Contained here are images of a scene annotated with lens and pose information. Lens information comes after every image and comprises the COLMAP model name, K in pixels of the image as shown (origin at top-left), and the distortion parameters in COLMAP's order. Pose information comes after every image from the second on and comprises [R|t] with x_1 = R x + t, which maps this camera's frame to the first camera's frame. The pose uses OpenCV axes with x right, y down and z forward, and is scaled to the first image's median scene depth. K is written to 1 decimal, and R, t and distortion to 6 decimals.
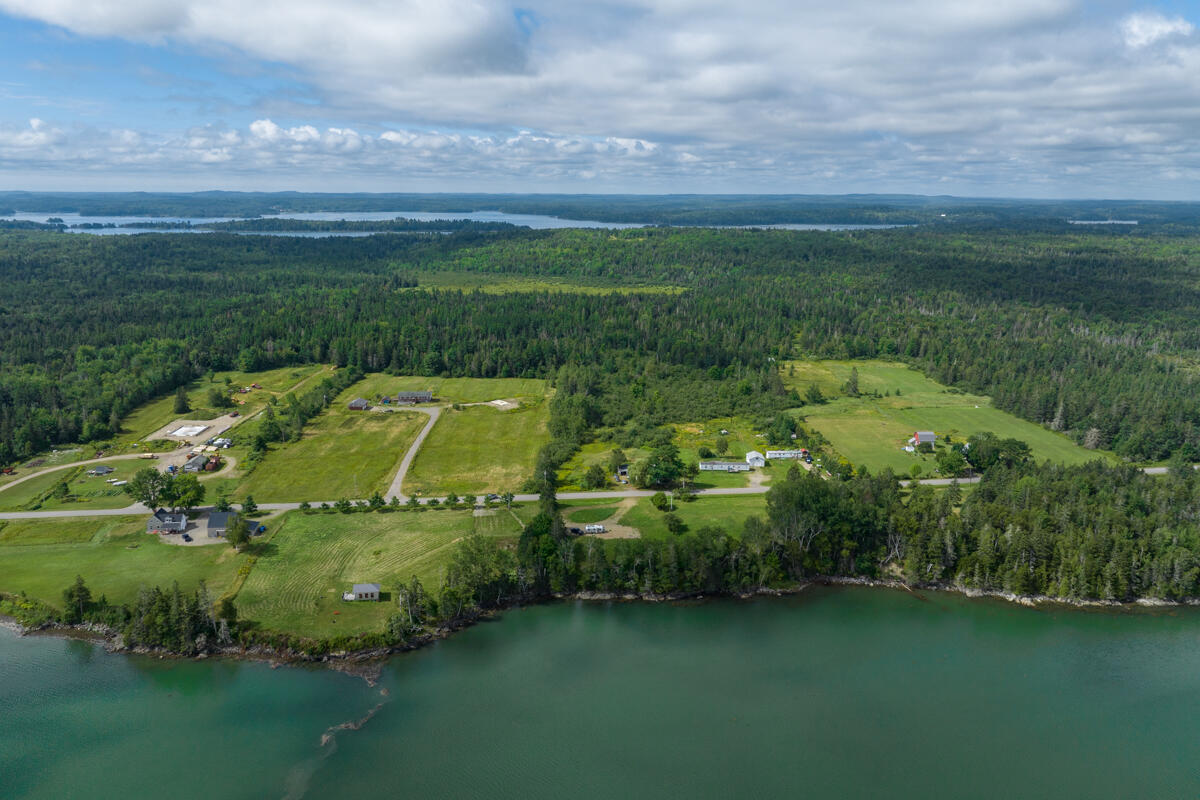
lens RADIAL K [[811.6, 0, 600.0], [0, 811.6, 400.0], [0, 0, 1]] dist [0.001732, -0.001819]
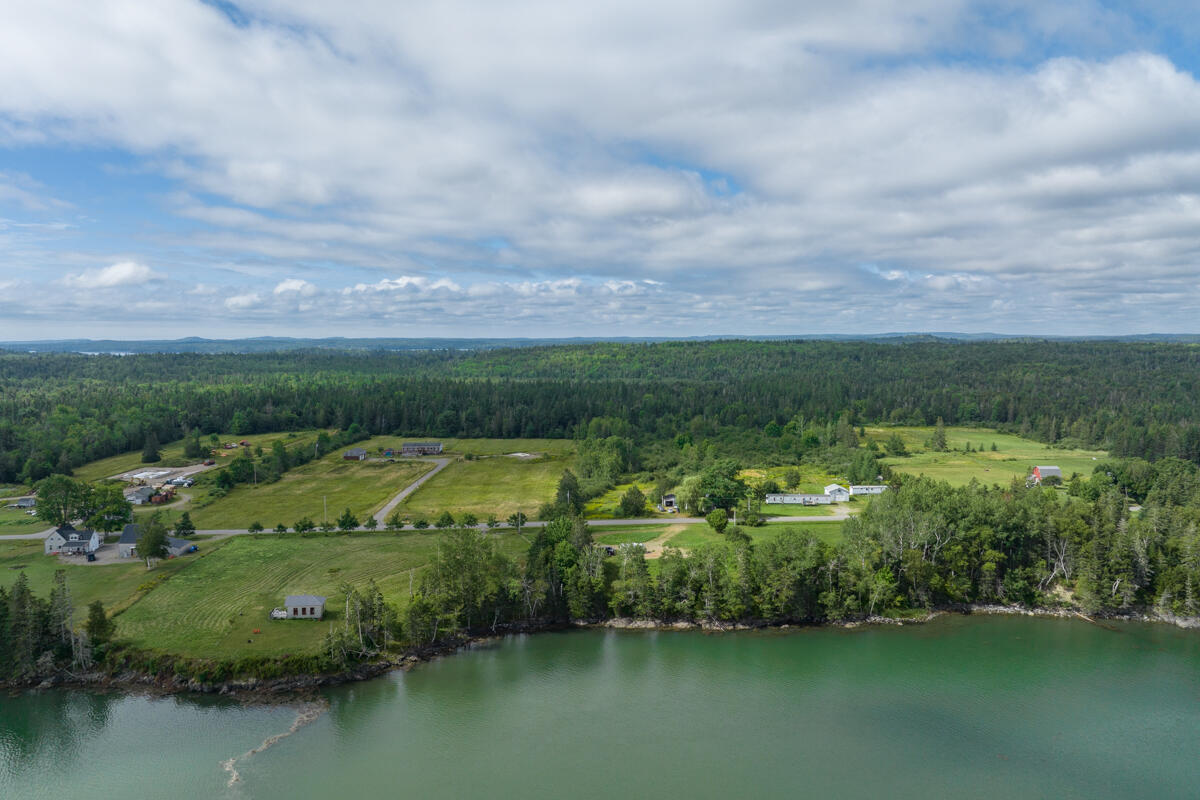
lens RADIAL K [[825.4, 0, 600.0], [0, 825.4, 400.0], [0, 0, 1]] dist [-0.021135, 0.025682]
pose [[0.998782, -0.012710, -0.047683, 0.001697], [0.004427, 0.985443, -0.169950, 0.163535], [0.049149, 0.169532, 0.984298, 0.256013]]
